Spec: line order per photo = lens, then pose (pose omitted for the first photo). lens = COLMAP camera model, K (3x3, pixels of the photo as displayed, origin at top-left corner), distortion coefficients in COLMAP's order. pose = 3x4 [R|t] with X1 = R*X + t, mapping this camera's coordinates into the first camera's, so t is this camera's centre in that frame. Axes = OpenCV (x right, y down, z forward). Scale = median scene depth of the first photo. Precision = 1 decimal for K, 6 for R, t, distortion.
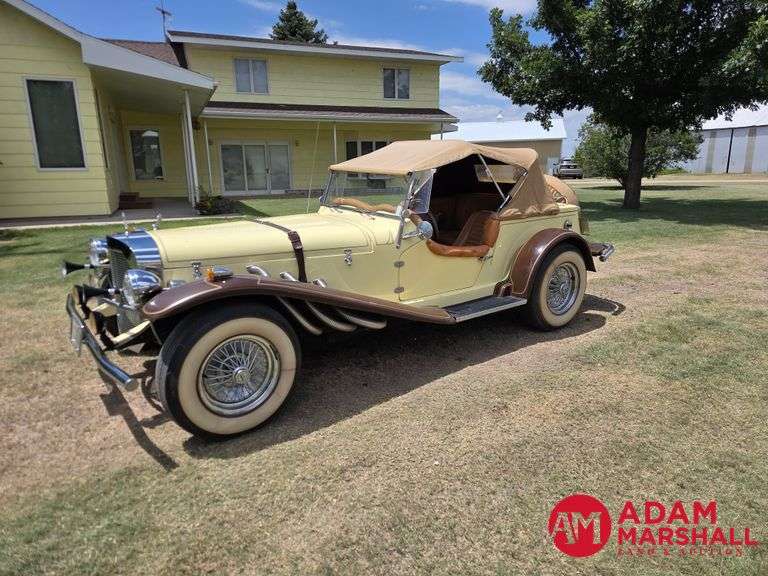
lens RADIAL K [[513.4, 0, 393.7], [0, 513.4, 286.4], [0, 0, 1]] dist [0.058380, -0.047779]
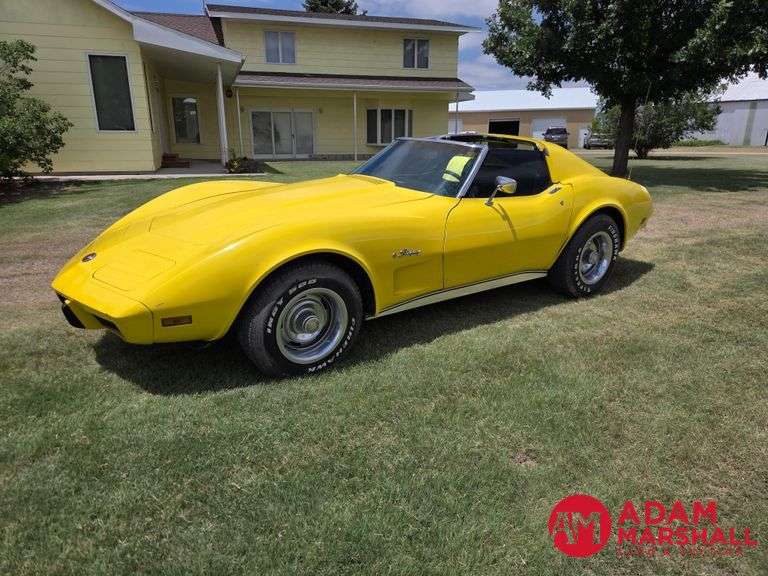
lens RADIAL K [[527.0, 0, 386.5], [0, 527.0, 284.2], [0, 0, 1]] dist [0.040727, -0.024314]
pose [[0.995954, 0.036215, -0.082242, 0.056624], [-0.032349, 0.998330, 0.047859, 0.028343], [0.083838, -0.045005, 0.995463, -0.108778]]
